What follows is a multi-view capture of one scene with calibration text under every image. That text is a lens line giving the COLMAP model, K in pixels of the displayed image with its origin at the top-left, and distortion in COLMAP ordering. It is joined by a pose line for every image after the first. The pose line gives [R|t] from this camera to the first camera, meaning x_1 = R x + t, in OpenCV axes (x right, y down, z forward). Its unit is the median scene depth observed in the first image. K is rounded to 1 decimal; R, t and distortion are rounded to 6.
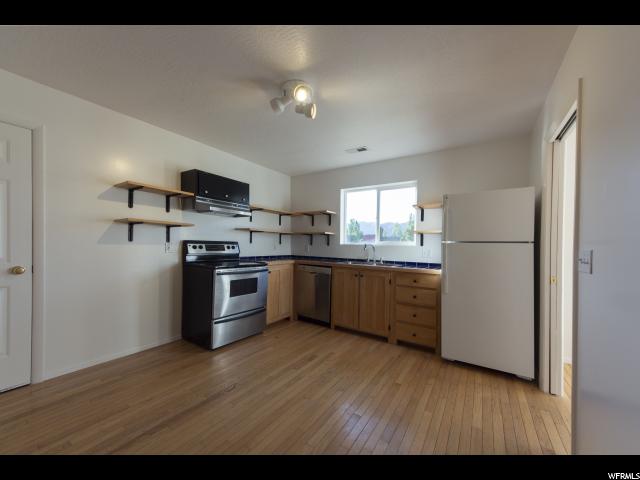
lens RADIAL K [[253.3, 0, 315.4], [0, 253.3, 242.7], [0, 0, 1]] dist [0.039295, -0.000048]
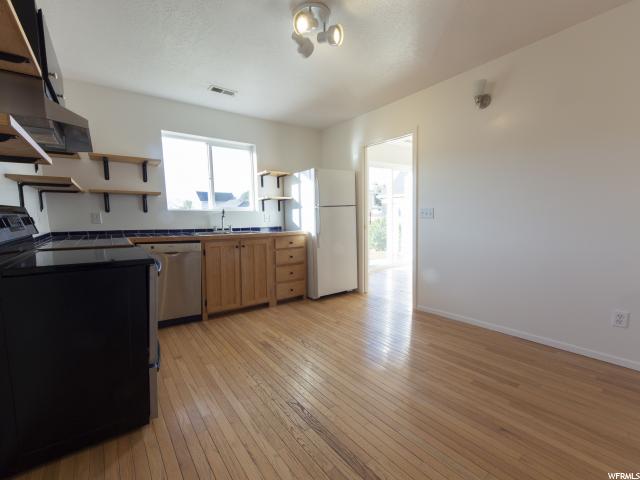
lens RADIAL K [[289.4, 0, 292.2], [0, 289.4, 242.2], [0, 0, 1]] dist [0.000167, -0.000021]
pose [[0.363482, -0.111439, 0.924912, -0.714286], [0.000621, 0.992848, 0.119381, -0.002137], [-0.931601, -0.042818, 0.360951, 0.500301]]
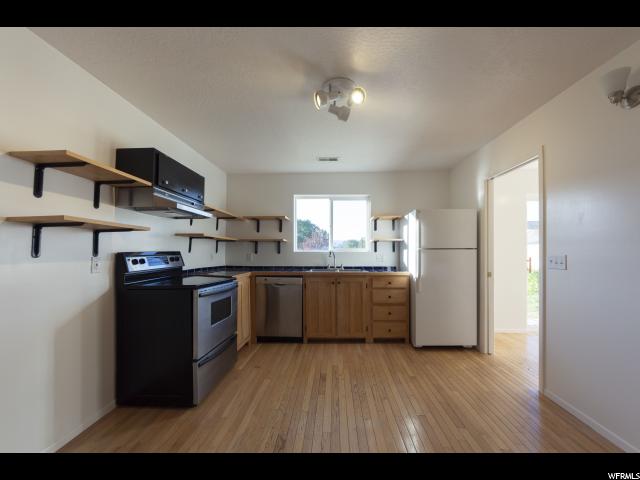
lens RADIAL K [[251.1, 0, 320.0], [0, 251.1, 240.0], [0, 0, 1]] dist [0.020915, -0.000083]
pose [[0.850992, 0.001135, 0.525178, -0.428822], [0.014330, 0.999575, -0.025381, -0.017054], [-0.524983, 0.029124, 0.850614, 0.184870]]
